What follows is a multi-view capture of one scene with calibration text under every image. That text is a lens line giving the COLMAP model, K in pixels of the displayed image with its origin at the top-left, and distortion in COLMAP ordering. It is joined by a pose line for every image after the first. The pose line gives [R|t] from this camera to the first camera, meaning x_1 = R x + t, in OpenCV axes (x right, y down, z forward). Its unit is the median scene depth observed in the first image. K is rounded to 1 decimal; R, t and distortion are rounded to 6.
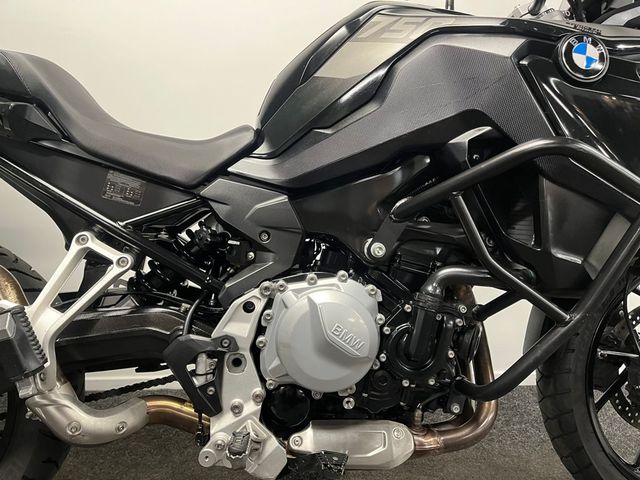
lens RADIAL K [[486.5, 0, 320.0], [0, 486.5, 240.0], [0, 0, 1]] dist [0.014536, 0.001910]
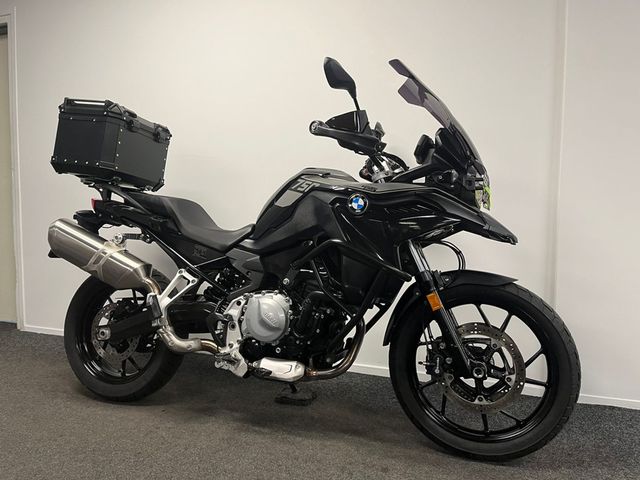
lens RADIAL K [[486.5, 0, 320.0], [0, 486.5, 240.0], [0, 0, 1]] dist [0.014536, 0.001910]
pose [[0.926301, 0.015584, -0.376462, 1.115953], [-0.042853, 0.997019, -0.064168, -0.034470], [0.374340, 0.075571, 0.924207, -1.075146]]
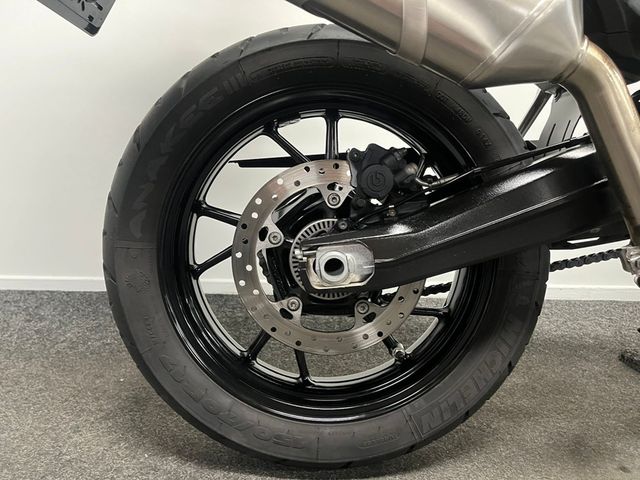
lens RADIAL K [[486.5, 0, 320.0], [0, 486.5, 240.0], [0, 0, 1]] dist [0.014536, 0.001910]
pose [[0.999364, 0.021403, -0.028537, -0.956828], [-0.018285, 0.994268, 0.105346, 0.238435], [0.030628, -0.104757, 0.994026, 0.256576]]
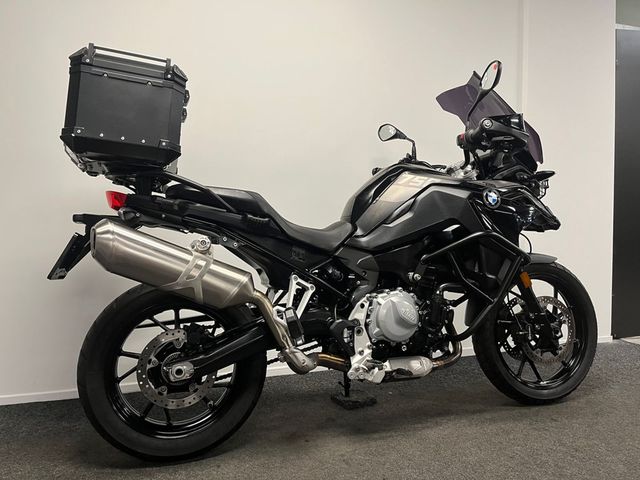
lens RADIAL K [[486.5, 0, 320.0], [0, 486.5, 240.0], [0, 0, 1]] dist [0.014536, 0.001910]
pose [[0.969112, -0.028033, 0.245024, -0.870688], [0.045372, 0.996827, -0.065405, -0.024768], [-0.242413, 0.074502, 0.967308, -1.117443]]
